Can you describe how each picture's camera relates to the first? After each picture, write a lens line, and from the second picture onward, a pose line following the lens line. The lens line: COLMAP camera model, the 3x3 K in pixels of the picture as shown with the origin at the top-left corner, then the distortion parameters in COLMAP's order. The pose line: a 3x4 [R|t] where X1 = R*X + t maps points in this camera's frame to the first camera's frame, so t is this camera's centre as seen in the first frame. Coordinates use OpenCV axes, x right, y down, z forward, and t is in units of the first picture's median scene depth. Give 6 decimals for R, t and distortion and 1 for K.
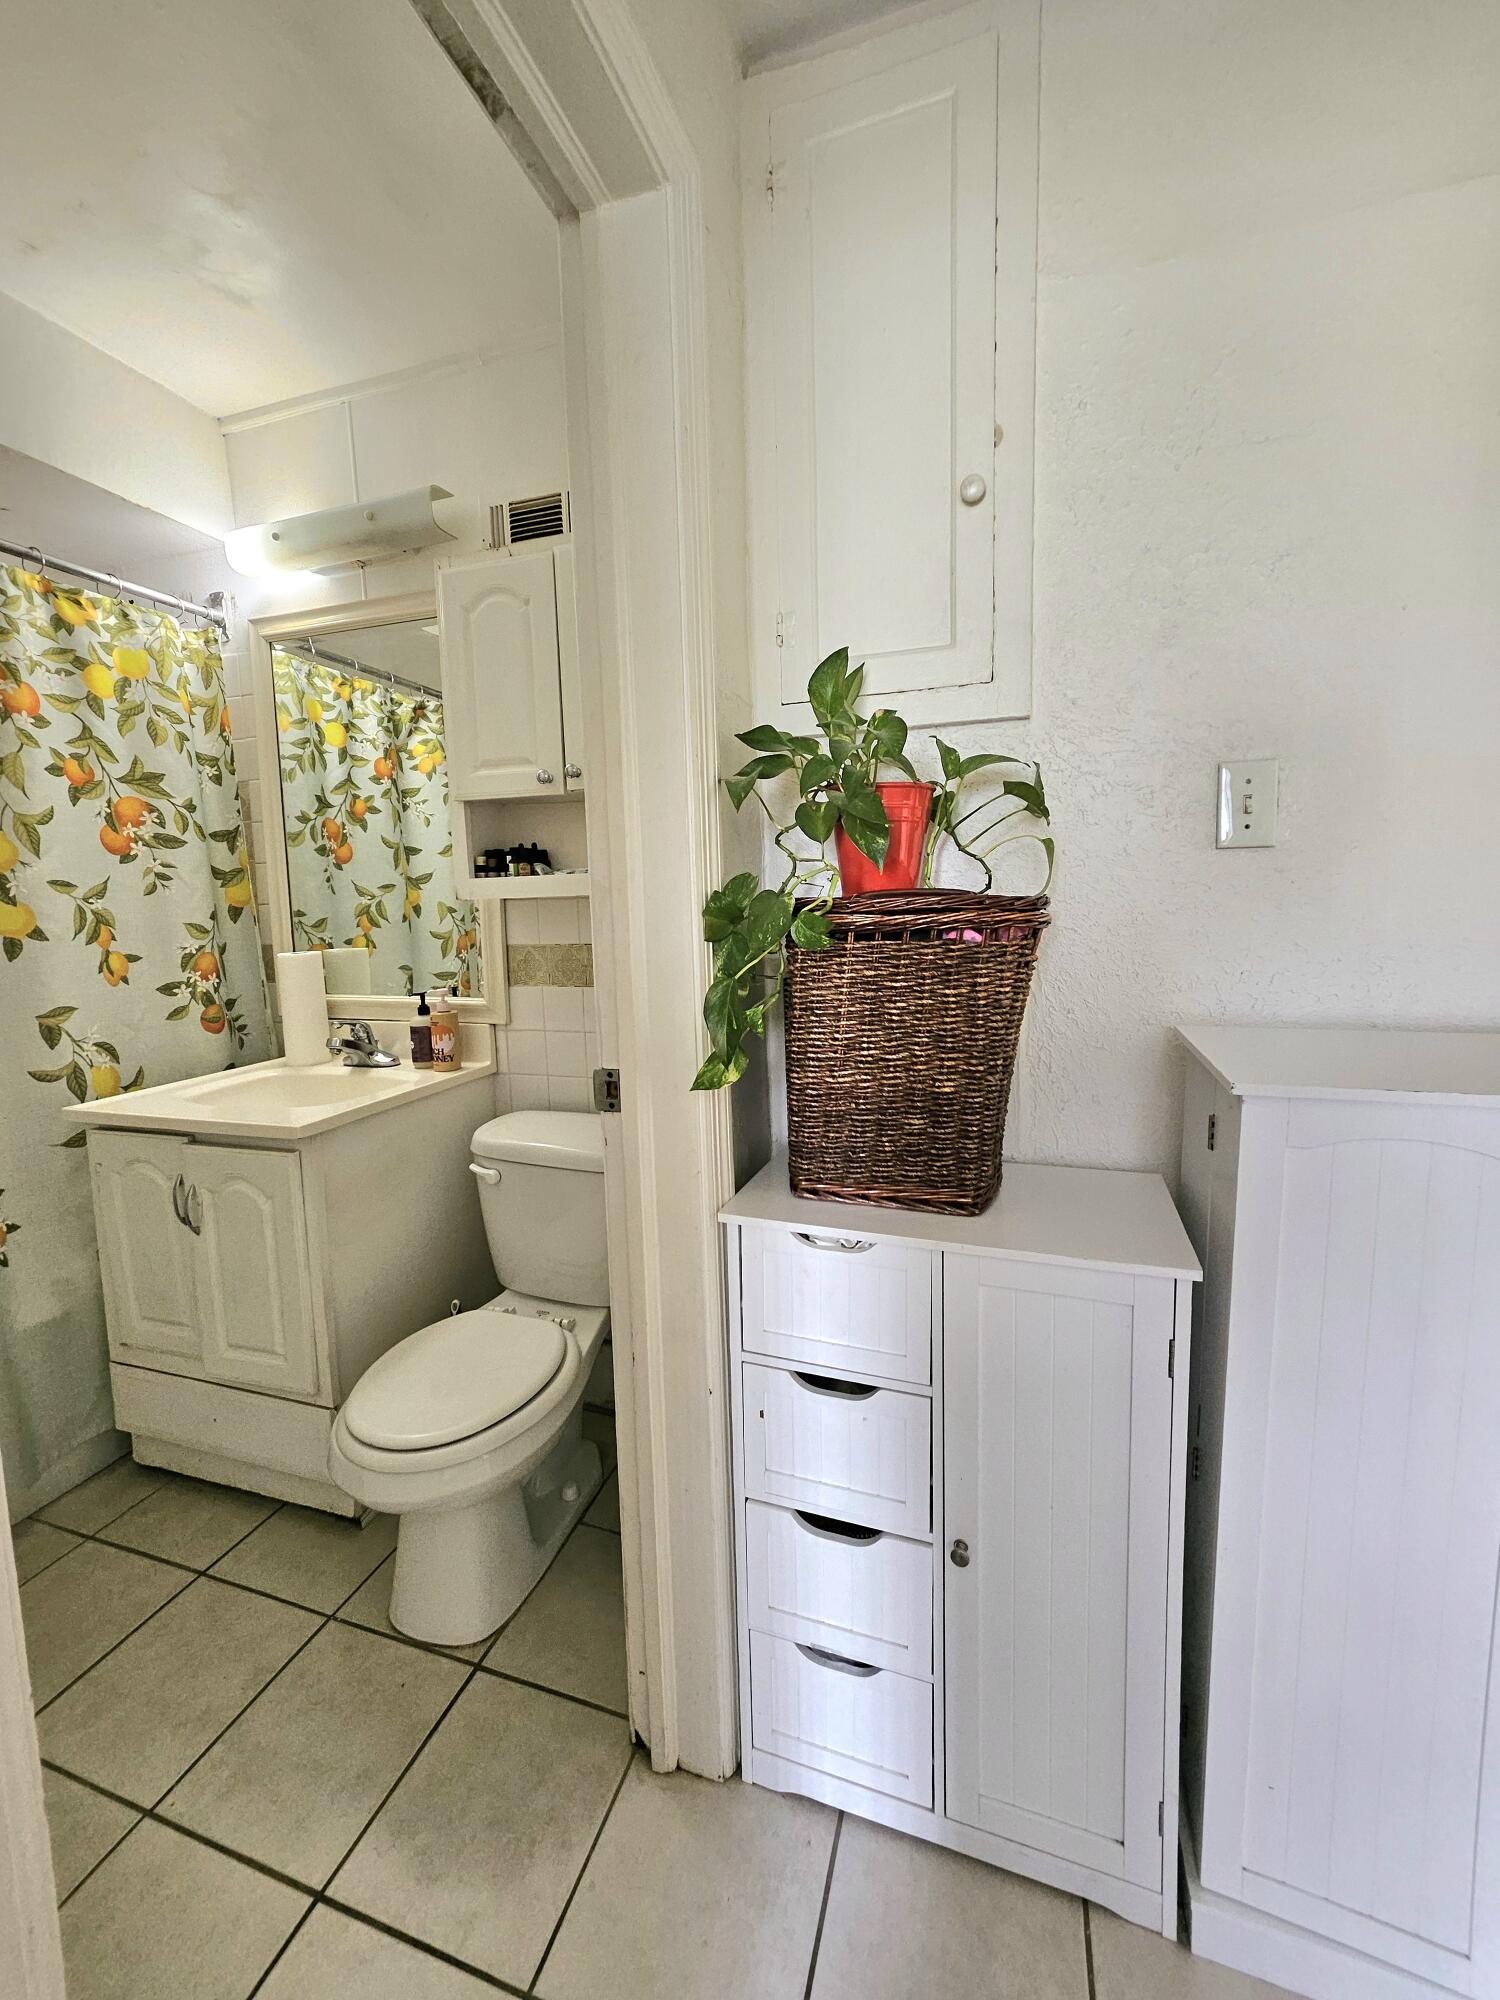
lens RADIAL K [[783.0, 0, 765.3], [0, 783.0, 971.7], [0, 0, 1]] dist [0.010672, -0.003976]
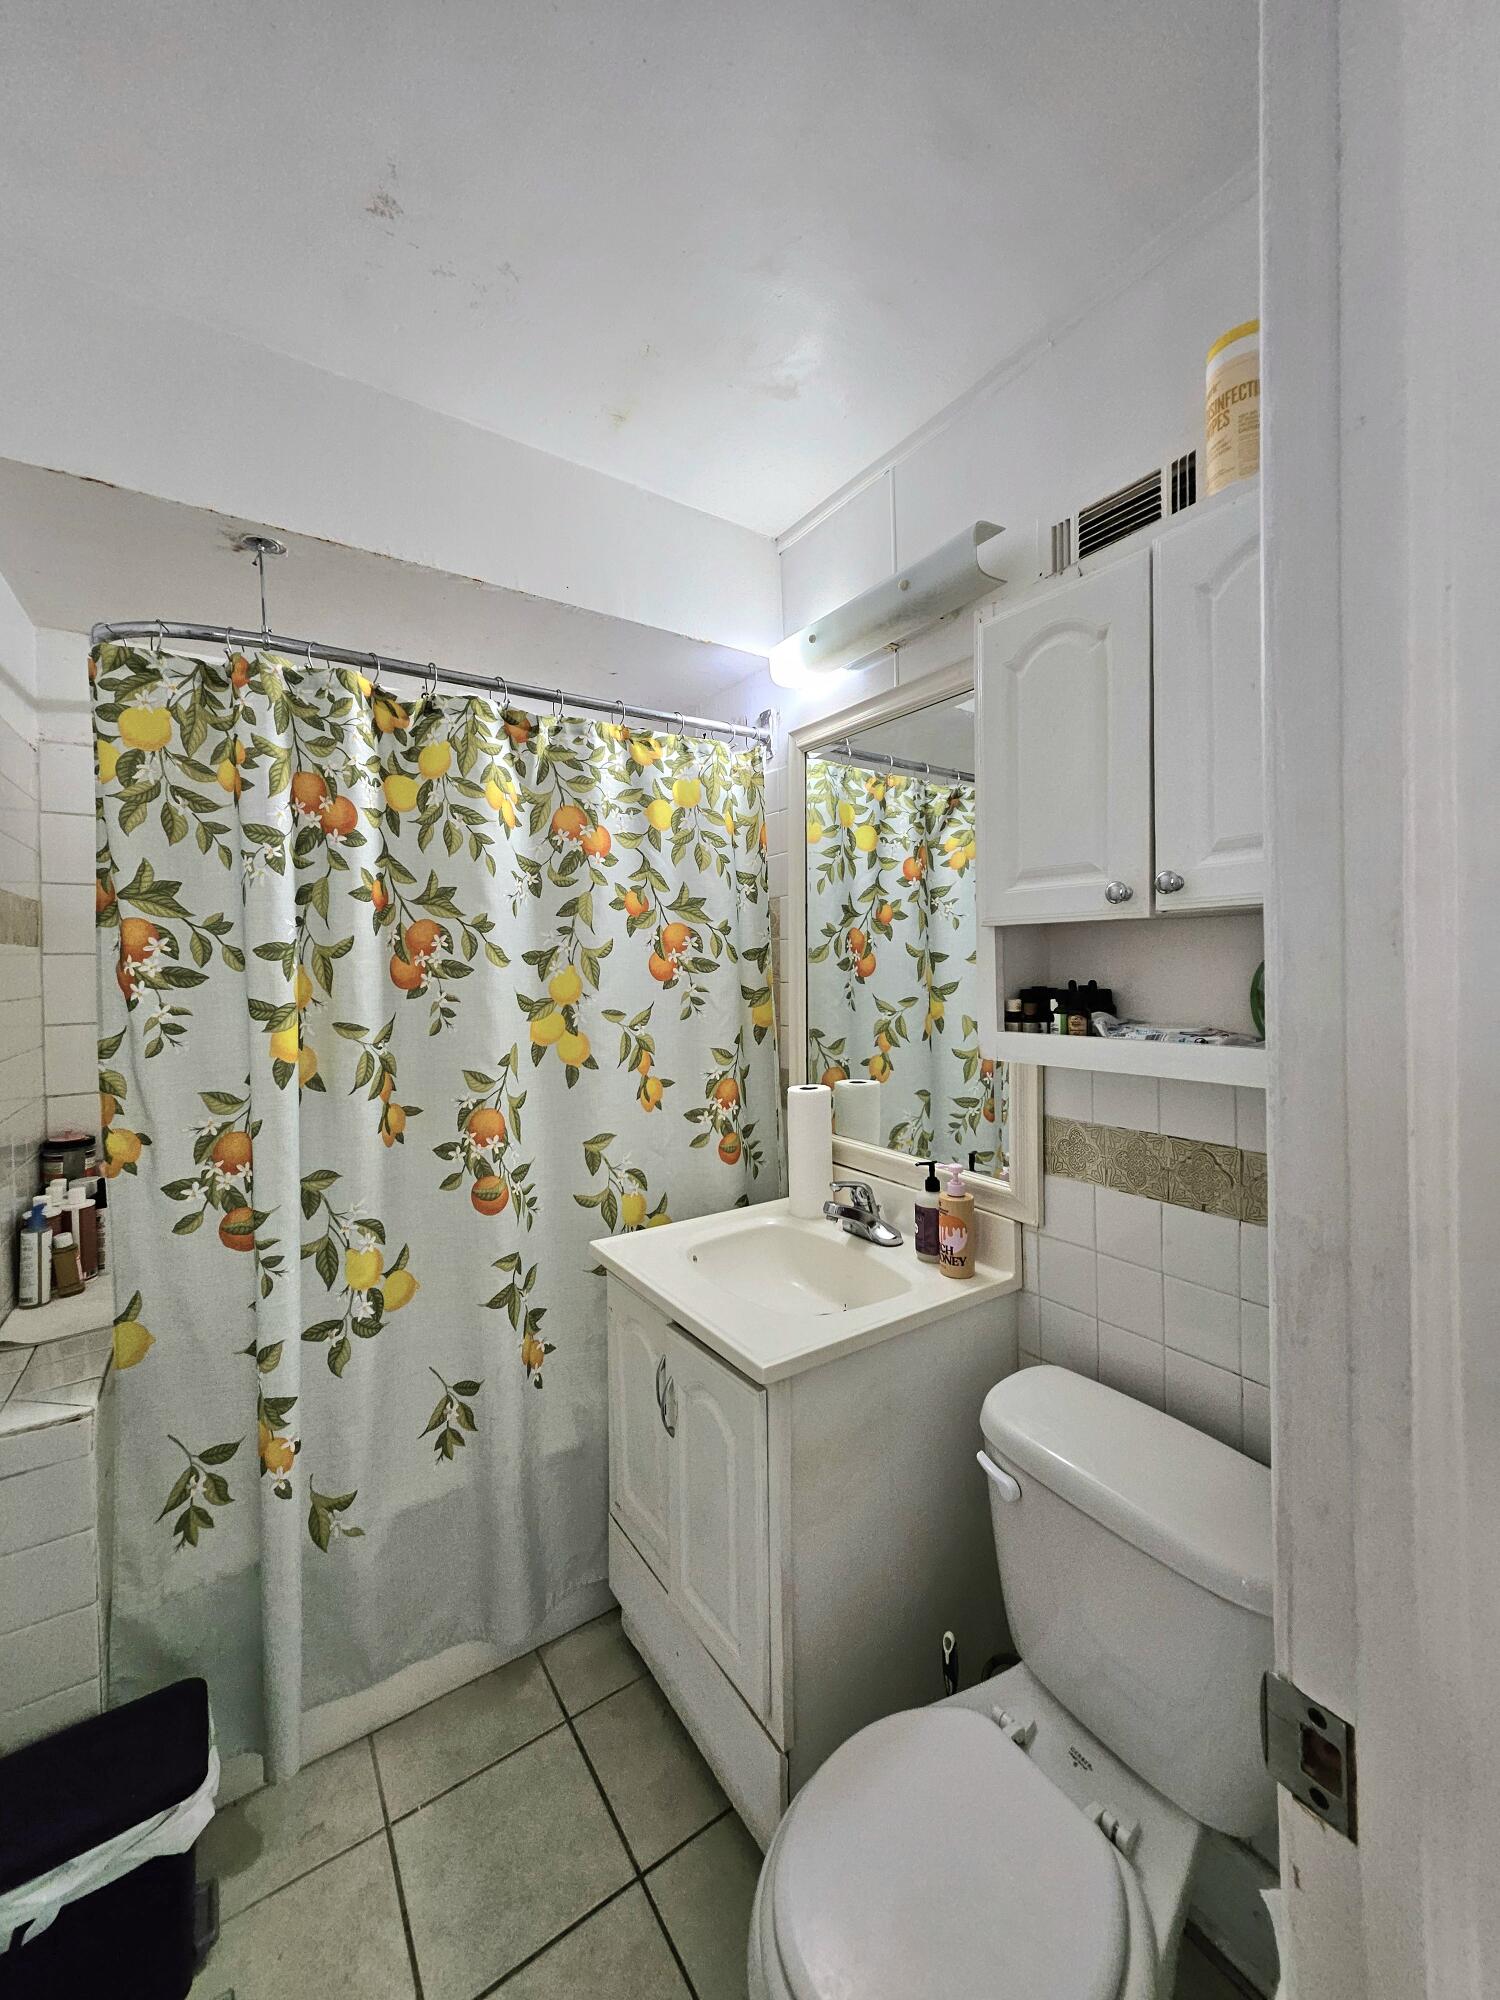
lens RADIAL K [[783.0, 0, 765.3], [0, 783.0, 971.7], [0, 0, 1]] dist [0.010672, -0.003976]
pose [[0.794369, 0.017345, -0.607188, -0.098728], [-0.066389, 0.996083, -0.058400, -0.104546], [0.603797, 0.086702, 0.792409, 0.265210]]
